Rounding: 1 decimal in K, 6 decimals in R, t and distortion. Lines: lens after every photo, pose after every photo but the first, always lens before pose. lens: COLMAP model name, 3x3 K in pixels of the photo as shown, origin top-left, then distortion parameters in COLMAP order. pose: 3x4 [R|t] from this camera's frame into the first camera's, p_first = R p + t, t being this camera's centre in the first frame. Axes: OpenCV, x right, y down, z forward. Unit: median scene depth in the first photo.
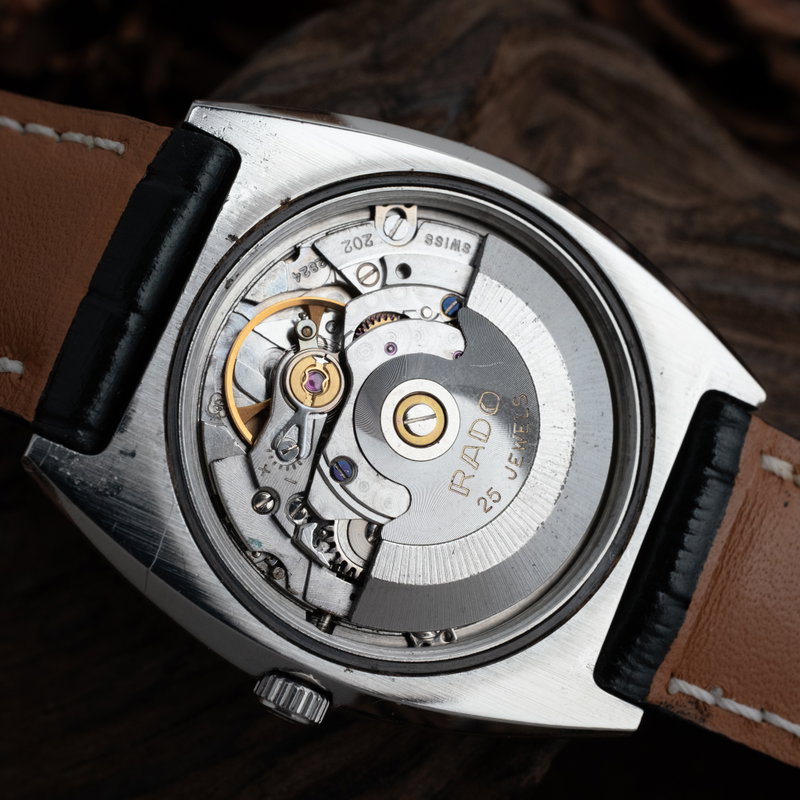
lens RADIAL K [[1438.4, 0, 400.0], [0, 1438.4, 400.0], [0, 0, 1]] dist [-0.005792, -0.071912]
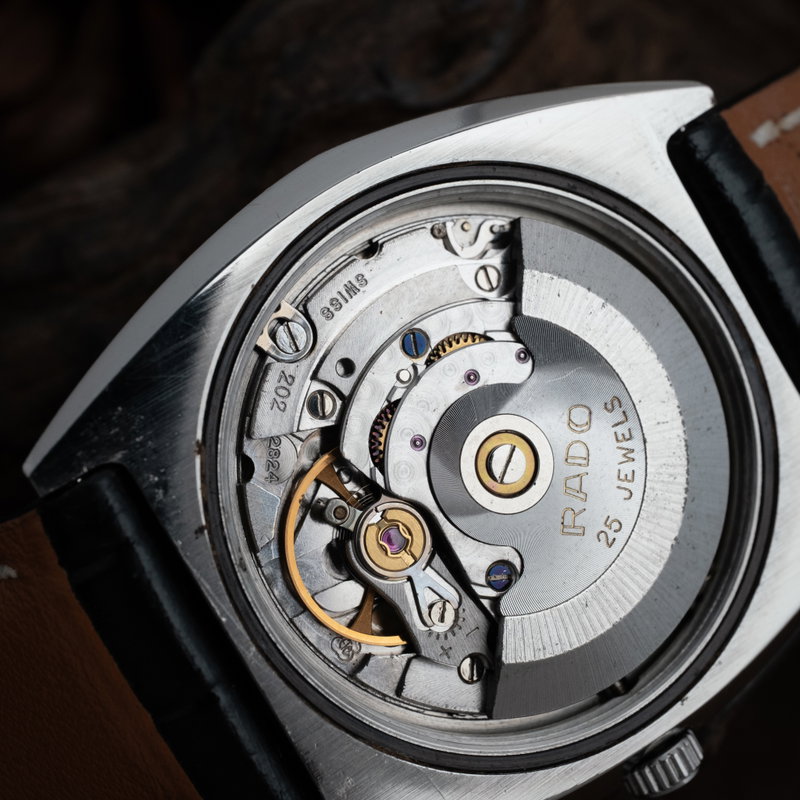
lens RADIAL K [[1438.4, 0, 400.0], [0, 1438.4, 400.0], [0, 0, 1]] dist [-0.005792, -0.071912]
pose [[0.602639, -0.797446, -0.030099, 0.031366], [0.776599, 0.577371, 0.252064, -0.263421], [-0.183629, -0.175279, 0.967242, 0.217541]]
